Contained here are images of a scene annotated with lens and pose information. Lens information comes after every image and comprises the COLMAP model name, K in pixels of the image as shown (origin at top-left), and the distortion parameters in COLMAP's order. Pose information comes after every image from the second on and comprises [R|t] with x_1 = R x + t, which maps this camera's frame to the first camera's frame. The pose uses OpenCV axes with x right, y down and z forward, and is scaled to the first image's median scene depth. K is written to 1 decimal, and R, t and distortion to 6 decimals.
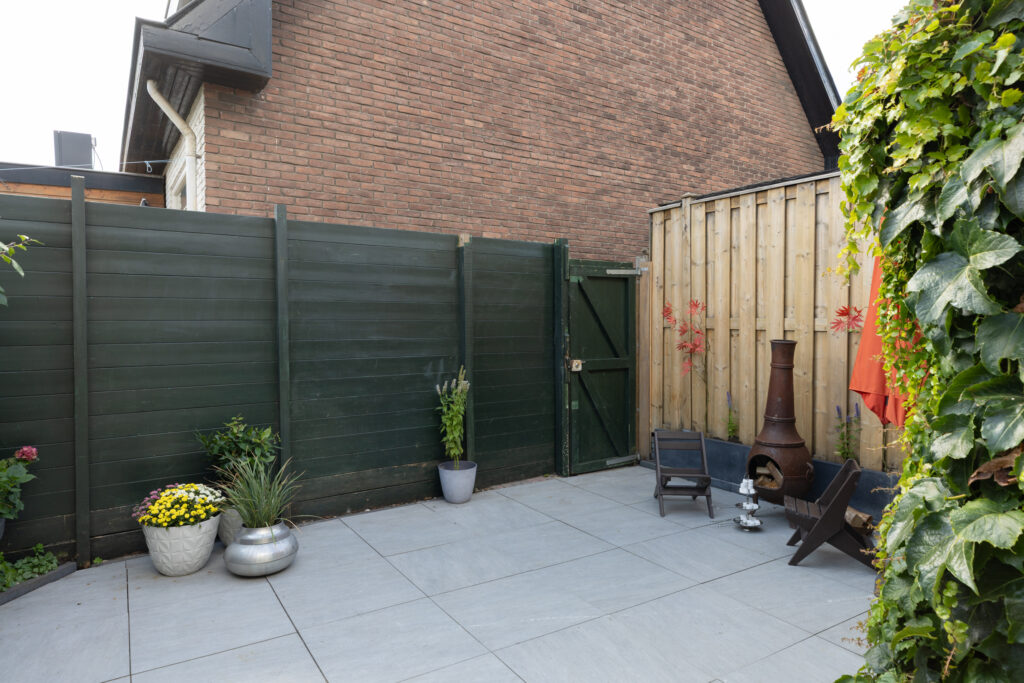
lens RADIAL K [[616.5, 0, 509.4], [0, 616.5, 330.5], [0, 0, 1]] dist [0.008036, 0.000446]
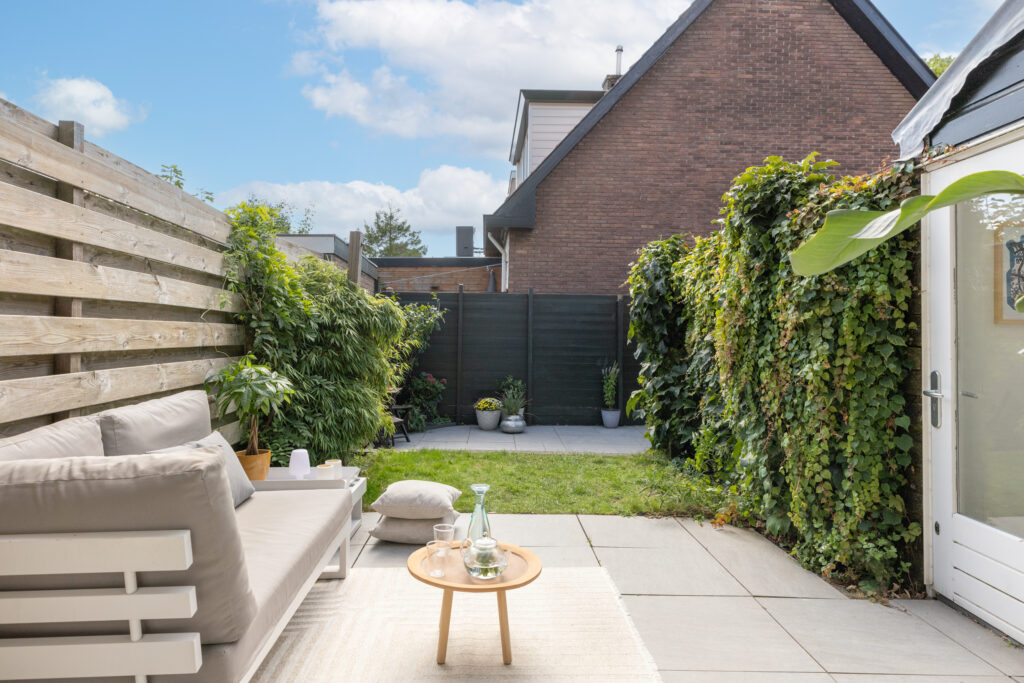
lens RADIAL K [[640.3, 0, 519.5], [0, 640.3, 307.1], [0, 0, 1]] dist [-0.002136, -0.000101]
pose [[0.861256, -0.000566, -0.508171, 0.723186], [-0.025165, 0.998725, -0.043761, -0.018993], [0.507548, 0.050478, 0.860144, -0.974184]]
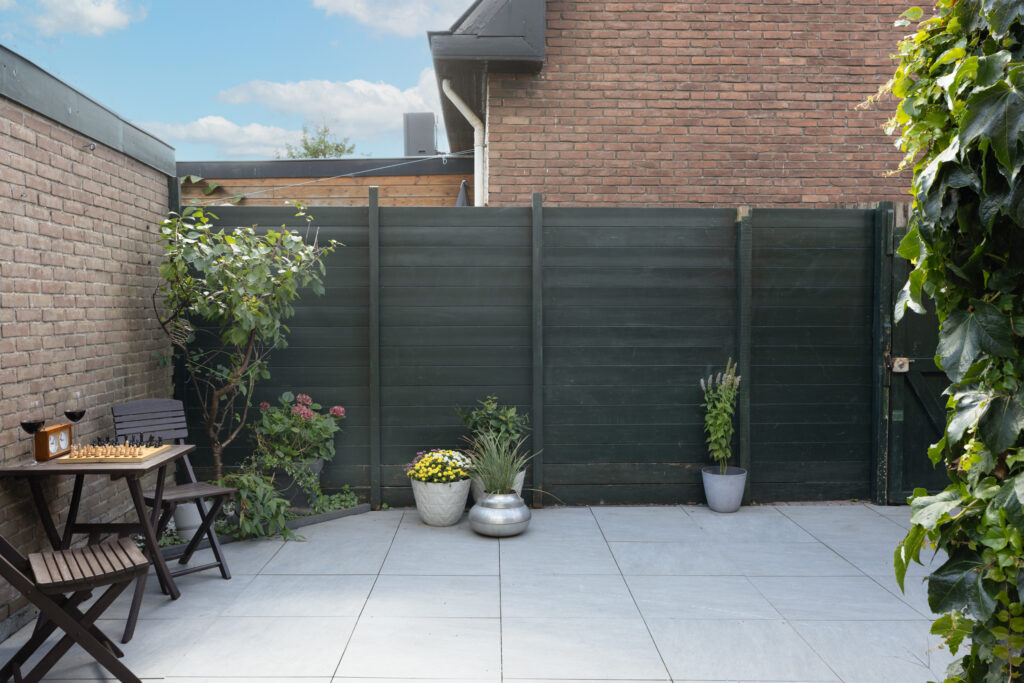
lens RADIAL K [[872.6, 0, 512.0], [0, 872.6, 341.5], [0, 0, 1]] dist [0.005318, 0.003091]
pose [[0.851087, 0.026662, -0.524347, 0.307761], [-0.010190, 0.999360, 0.034276, -0.006453], [0.524925, -0.023829, 0.850815, -0.221011]]
